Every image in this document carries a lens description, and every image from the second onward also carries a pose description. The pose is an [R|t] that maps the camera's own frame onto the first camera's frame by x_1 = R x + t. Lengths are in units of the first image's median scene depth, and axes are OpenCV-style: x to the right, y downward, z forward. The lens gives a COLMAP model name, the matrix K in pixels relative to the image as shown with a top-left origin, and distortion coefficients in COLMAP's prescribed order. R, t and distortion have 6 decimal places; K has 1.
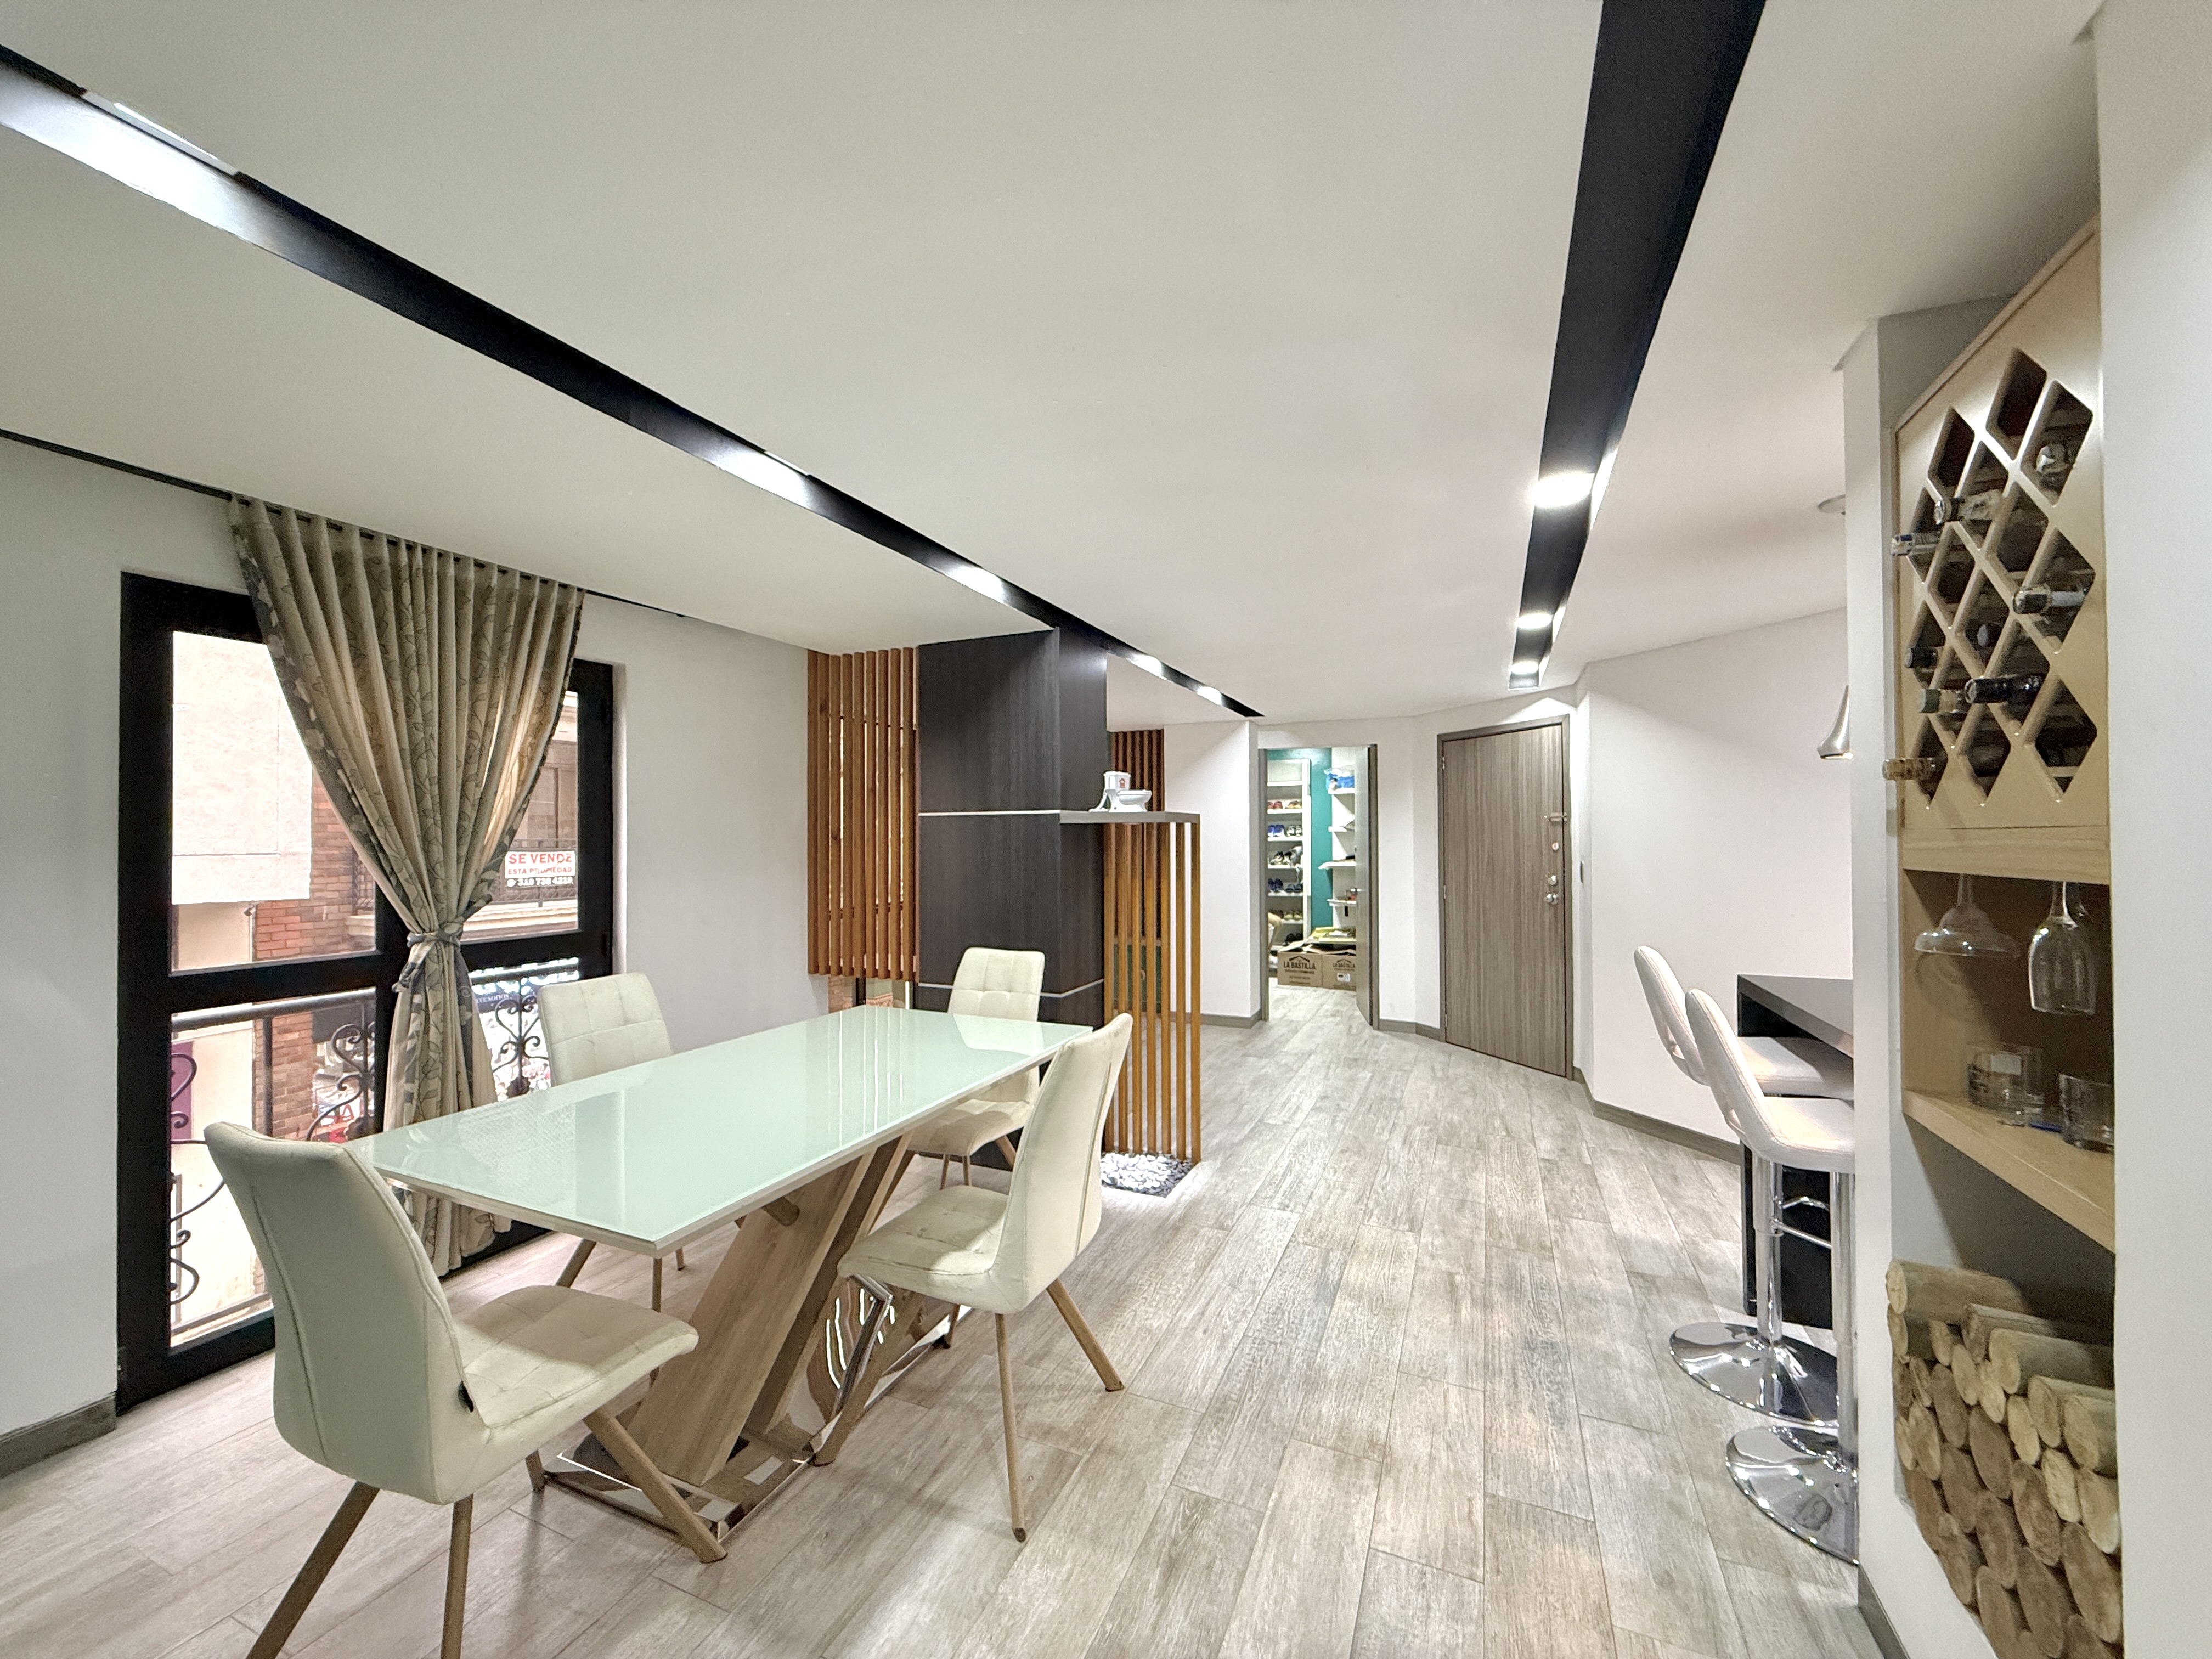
lens RADIAL K [[880.1, 0, 1104.8], [0, 880.1, 831.7], [0, 0, 1]] dist [-0.004275, 0.001675]
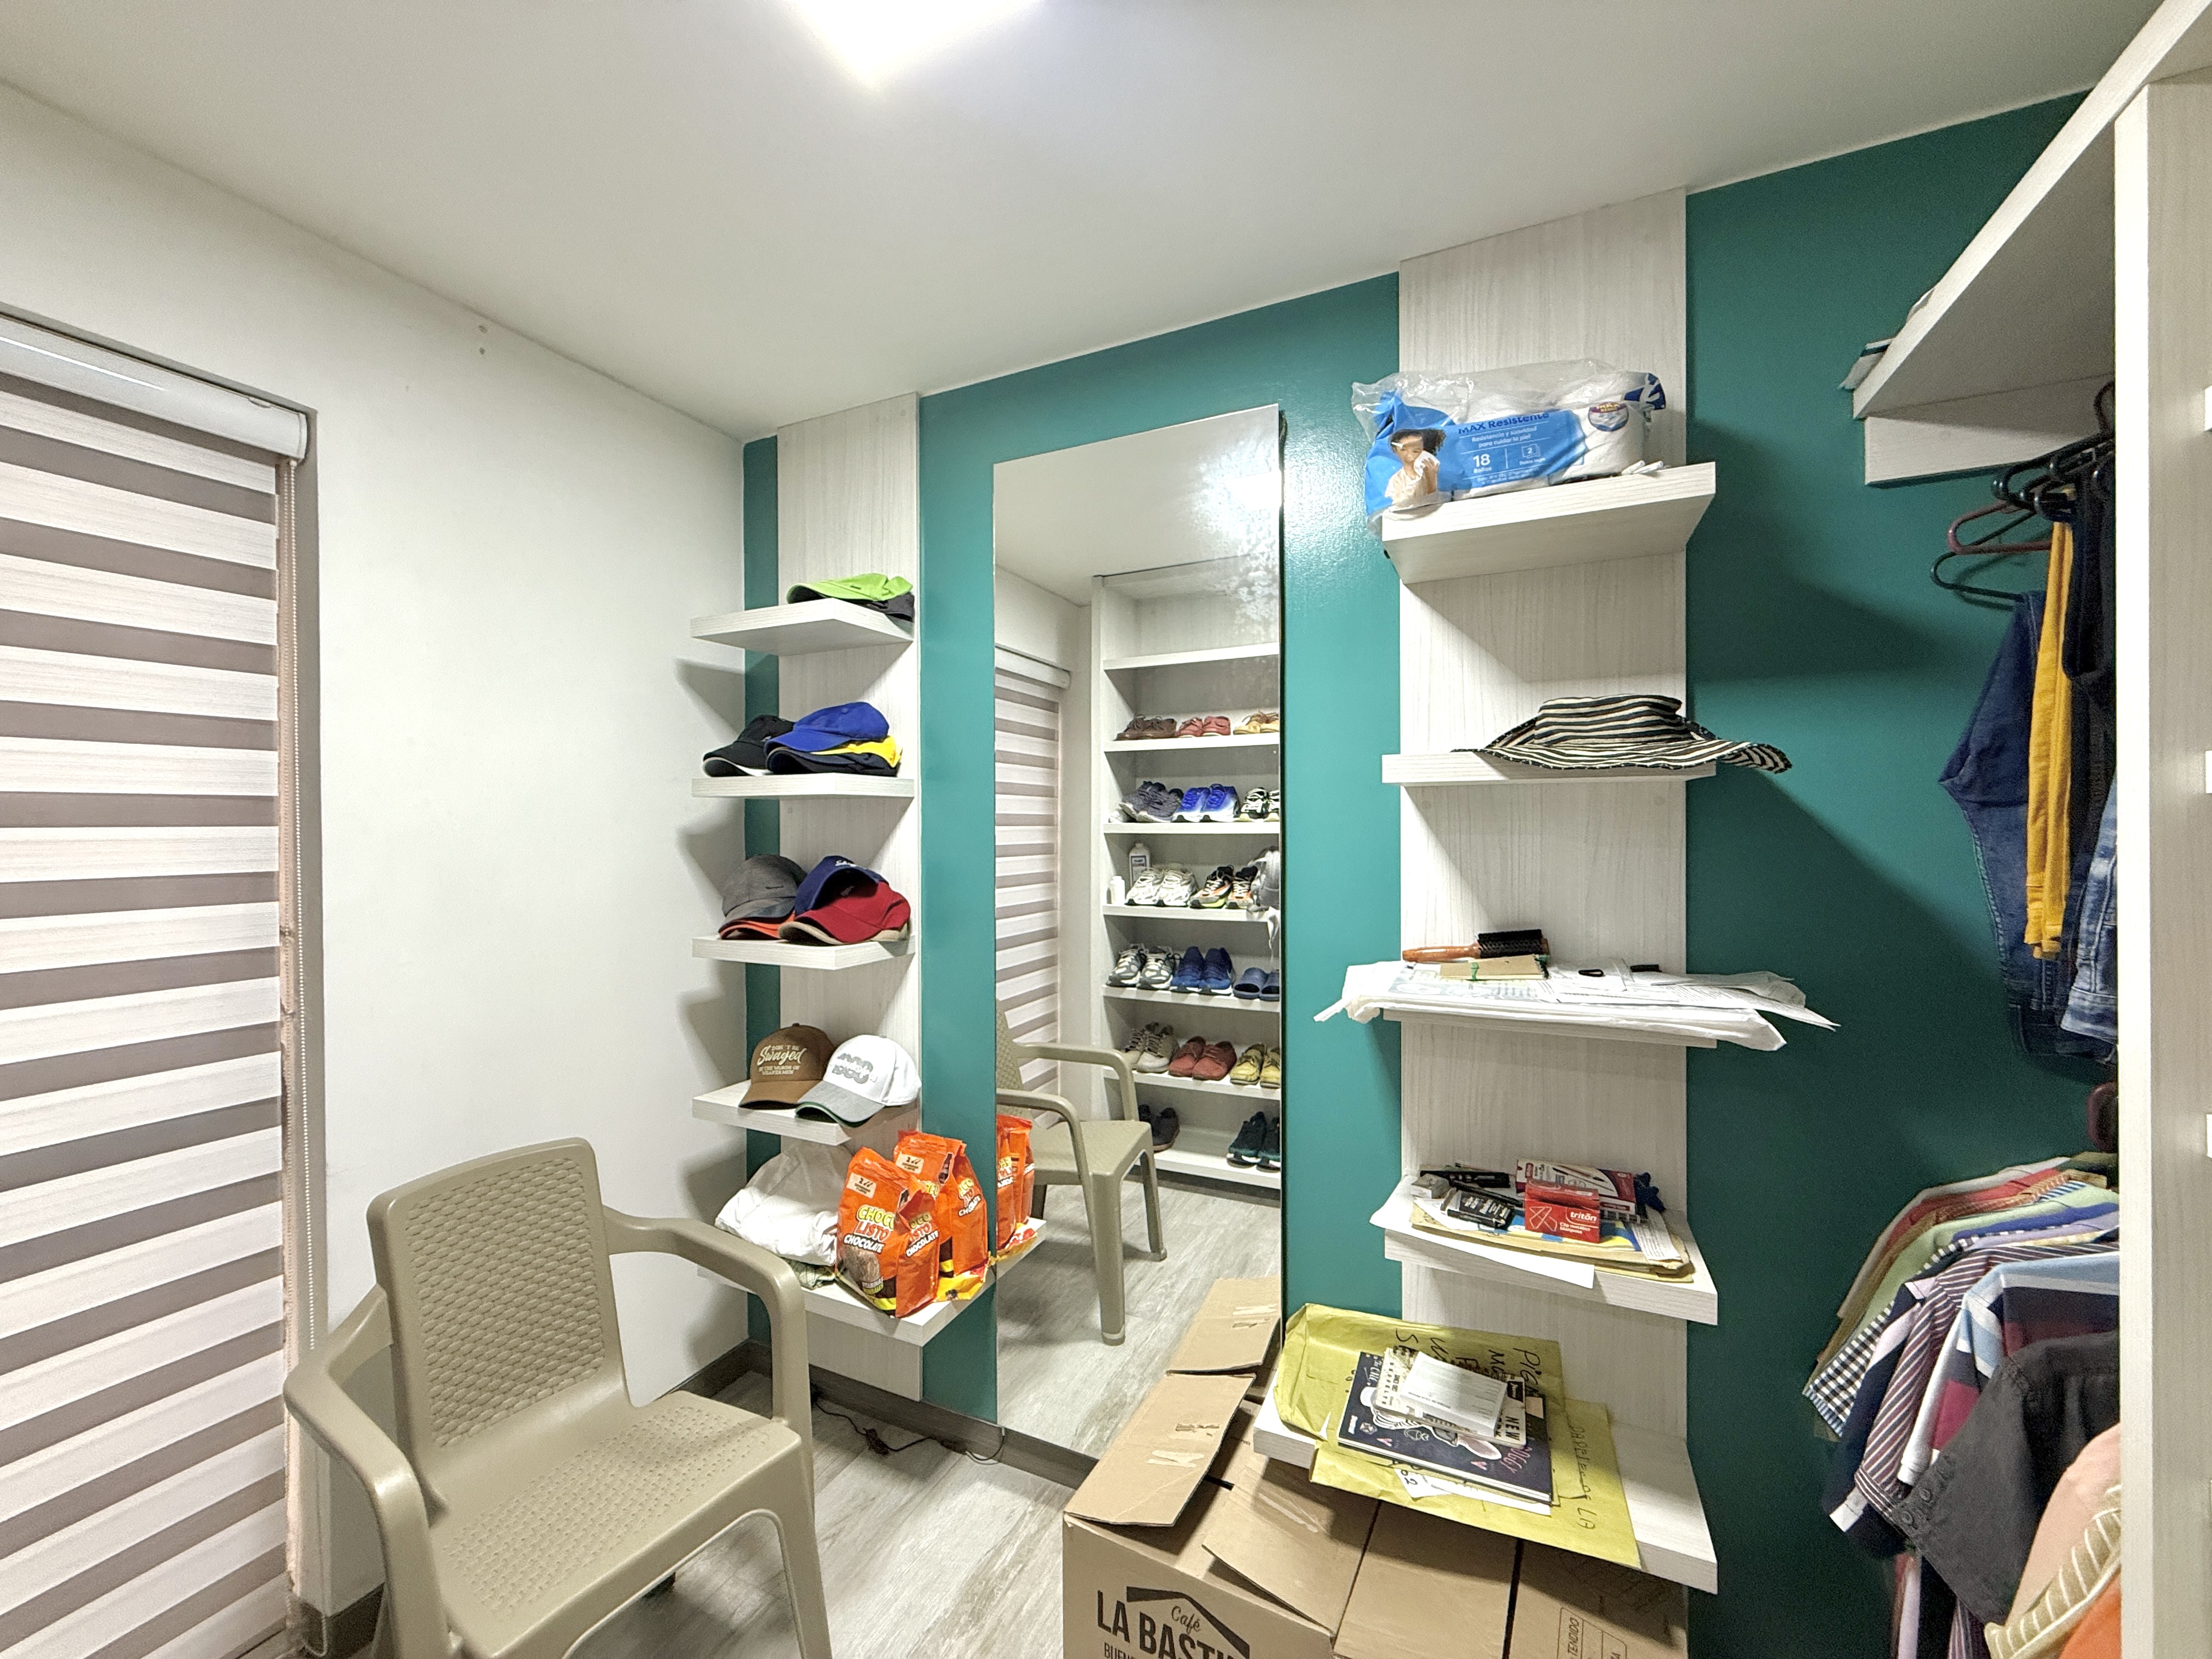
lens RADIAL K [[880.1, 0, 1111.1], [0, 880.1, 832.3], [0, 0, 1]] dist [-0.004275, 0.001675]
pose [[0.999226, 0.004301, -0.039102, 0.173017], [-0.003784, 0.999905, 0.013289, 0.005937], [0.039155, -0.013131, 0.999147, 0.684017]]
